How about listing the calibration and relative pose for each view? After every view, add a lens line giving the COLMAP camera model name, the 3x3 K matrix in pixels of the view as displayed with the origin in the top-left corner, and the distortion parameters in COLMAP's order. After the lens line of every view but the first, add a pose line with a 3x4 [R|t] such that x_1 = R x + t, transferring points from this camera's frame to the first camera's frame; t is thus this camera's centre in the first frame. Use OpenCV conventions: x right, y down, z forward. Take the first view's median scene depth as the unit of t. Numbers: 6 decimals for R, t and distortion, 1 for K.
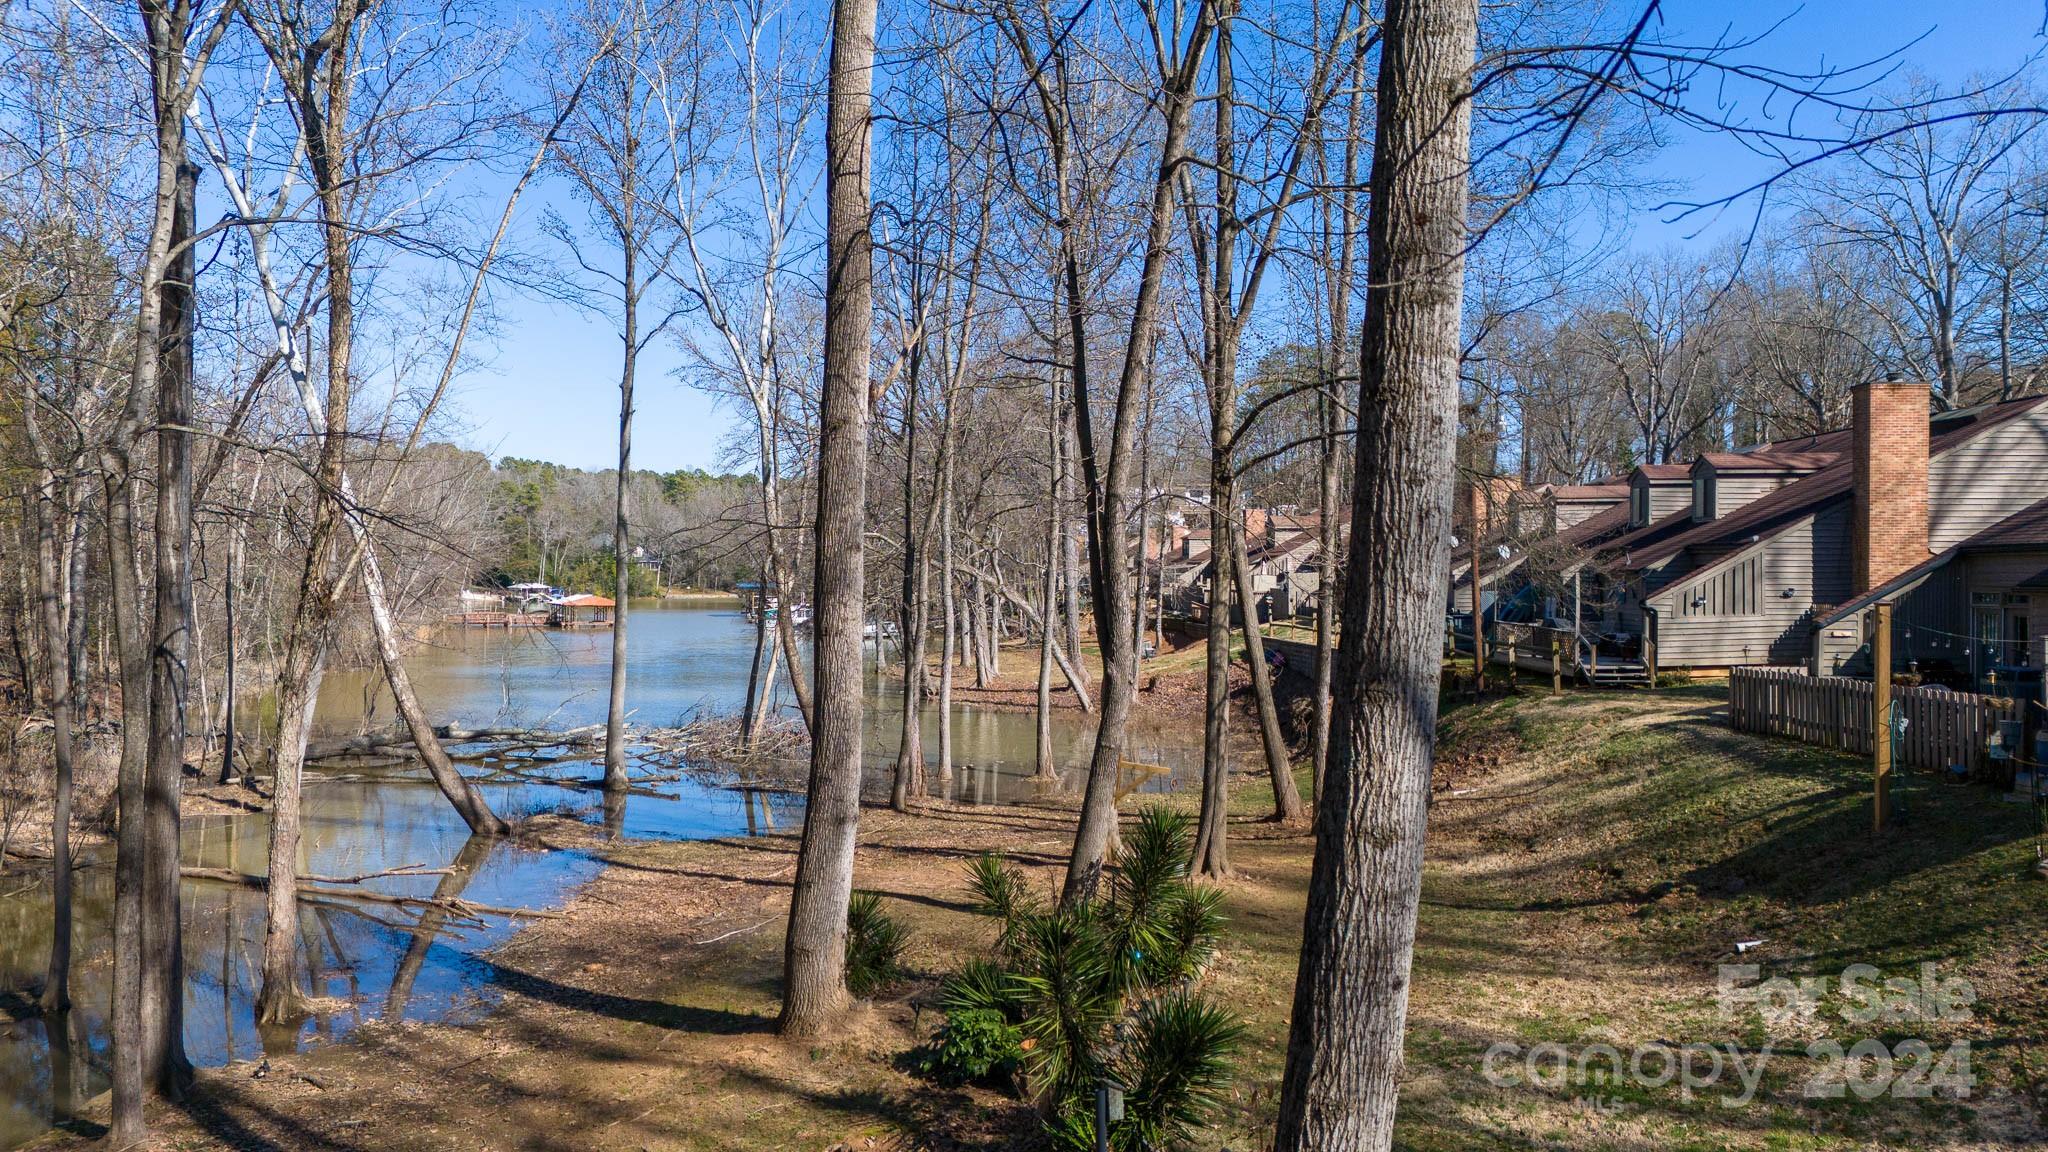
lens RADIAL K [[1489.9, 0, 1027.1], [0, 1489.9, 569.8], [0, 0, 1]] dist [0.083268, -0.089719]
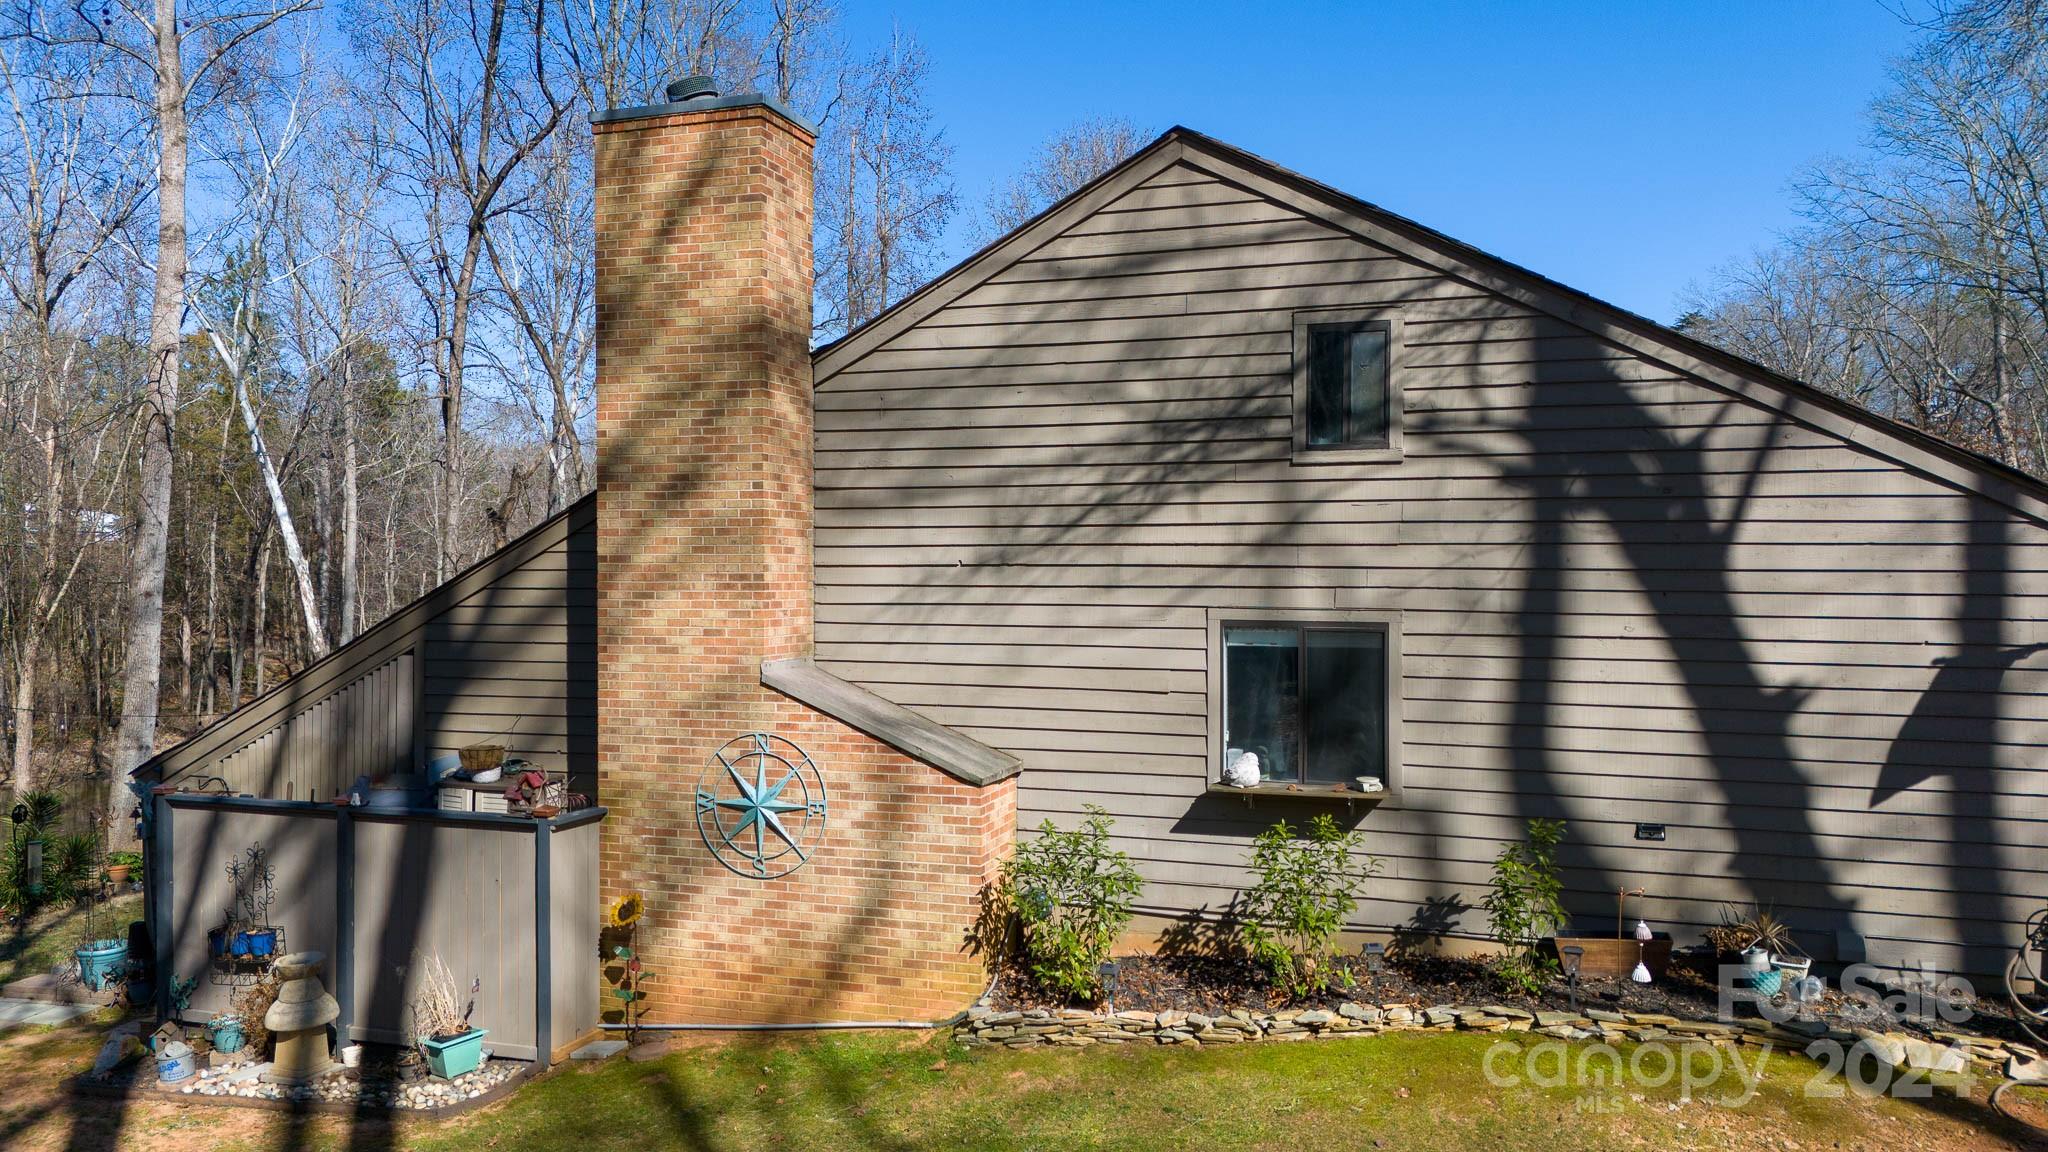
lens RADIAL K [[1489.9, 0, 1013.8], [0, 1489.9, 573.8], [0, 0, 1]] dist [0.083268, -0.089719]
pose [[0.932460, 0.002797, -0.361263, 1.128573], [-0.001804, 0.999994, 0.003087, -0.035593], [0.361269, -0.002227, 0.932459, -0.228488]]
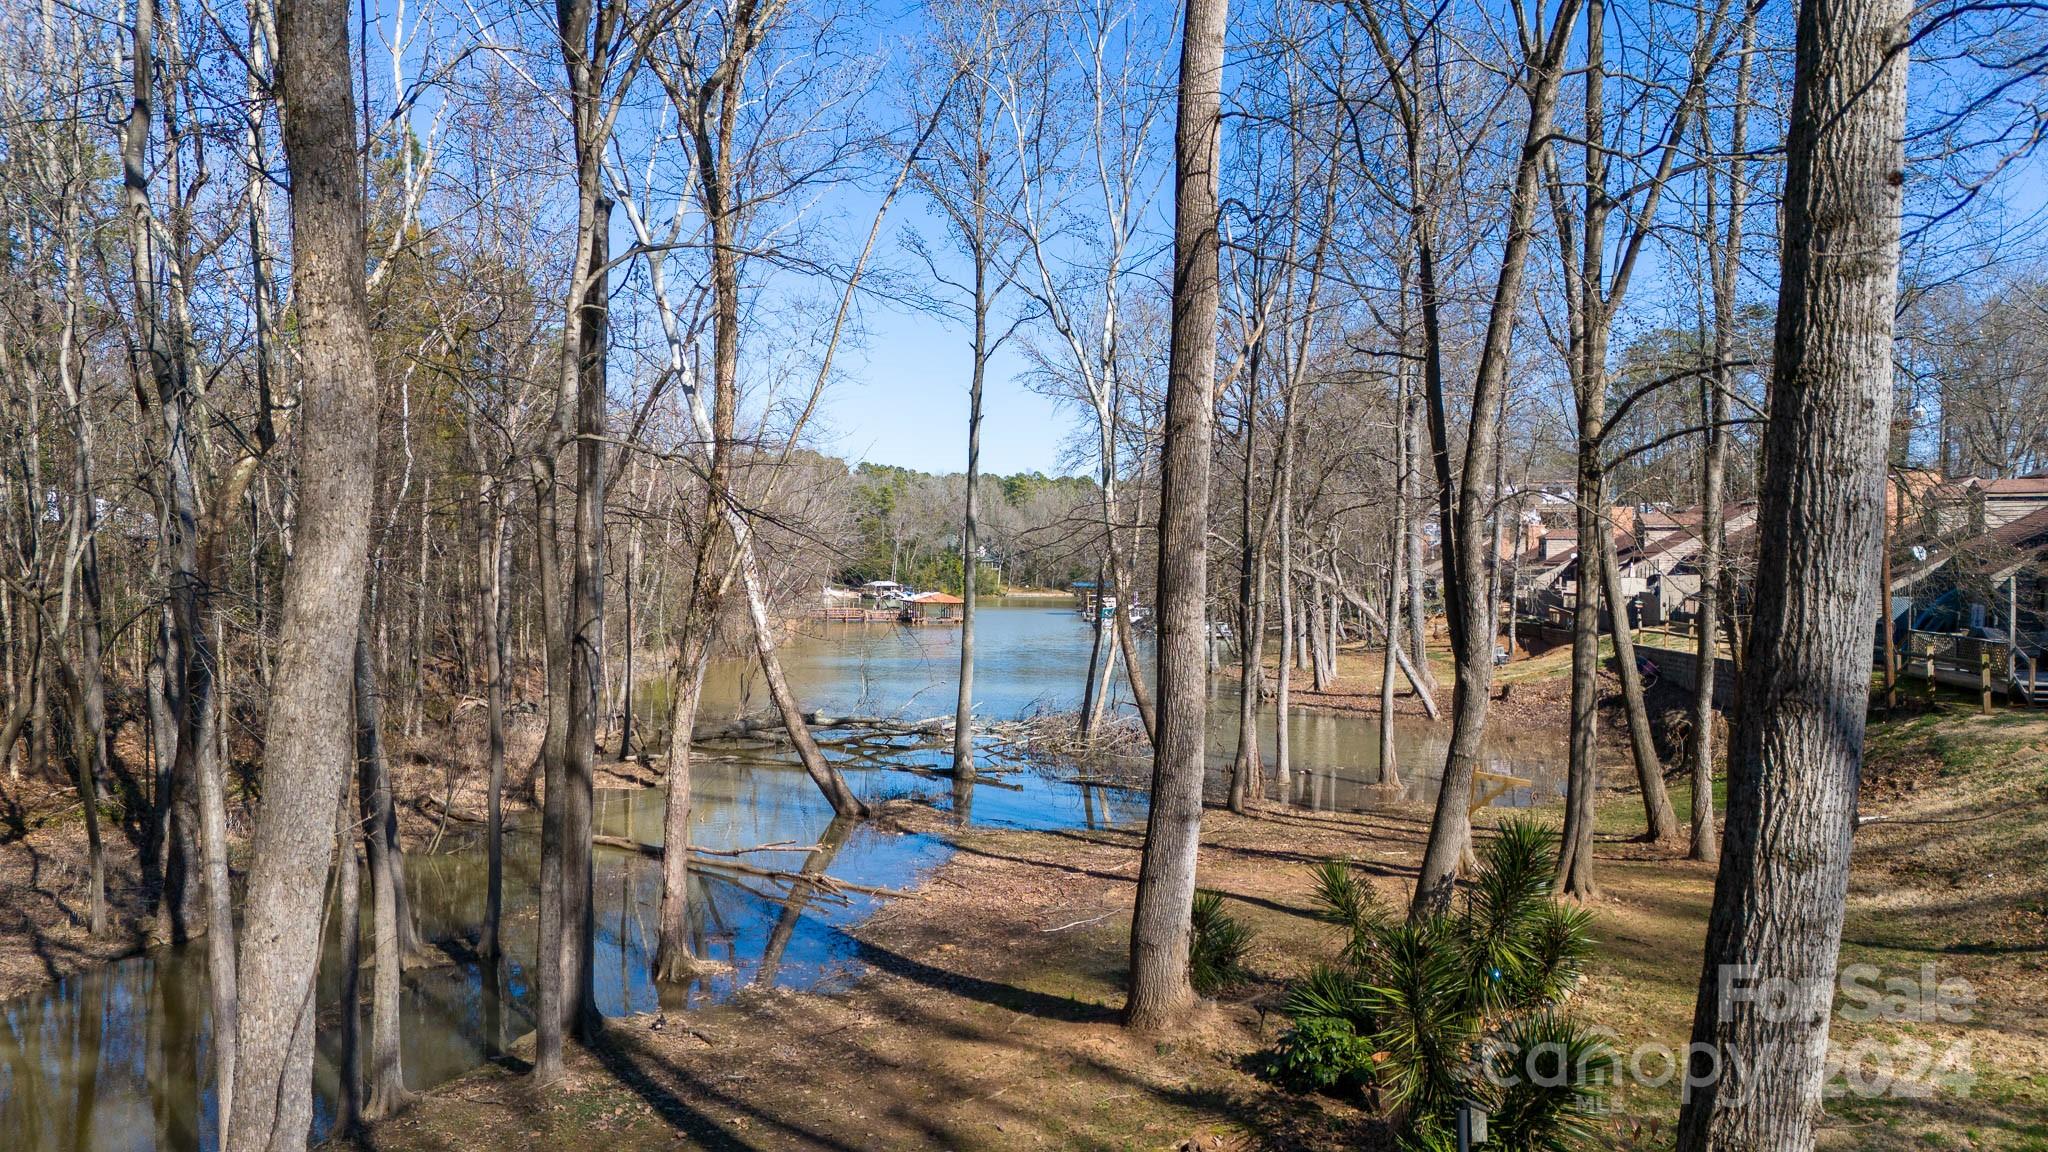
lens RADIAL K [[1489.9, 0, 1029.9], [0, 1489.9, 568.1], [0, 0, 1]] dist [0.083268, -0.089719]
pose [[0.975624, 0.004866, -0.219397, -0.004921], [-0.005137, 0.999987, -0.000665, 0.000796], [0.219391, 0.001775, 0.975635, -0.001486]]
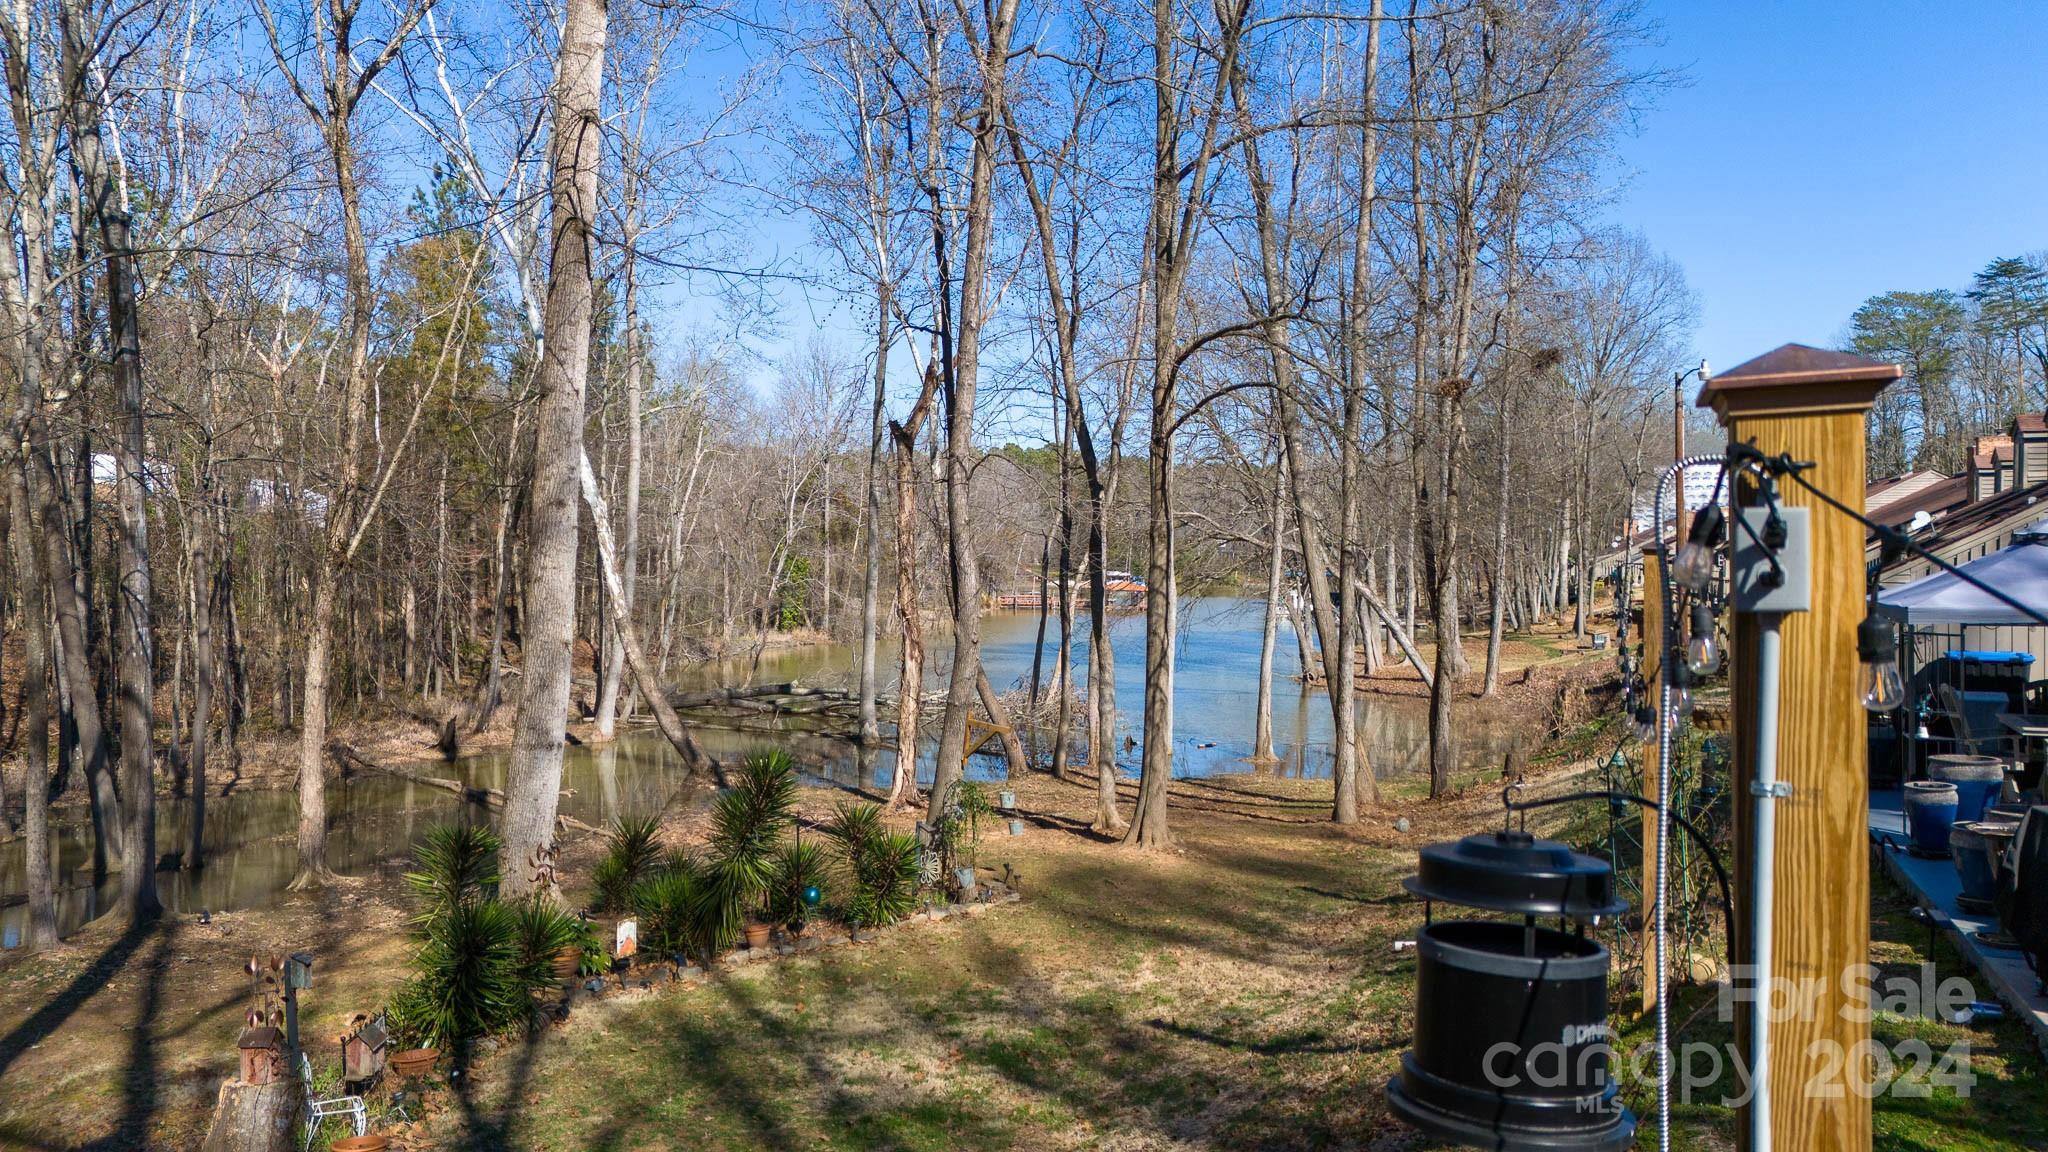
lens RADIAL K [[1489.9, 0, 1029.2], [0, 1489.9, 566.0], [0, 0, 1]] dist [0.083268, -0.089719]
pose [[0.914815, 0.005025, -0.403843, 0.498552], [-0.003751, 0.999985, 0.003945, 0.020069], [0.403857, -0.002095, 0.914820, 0.087429]]
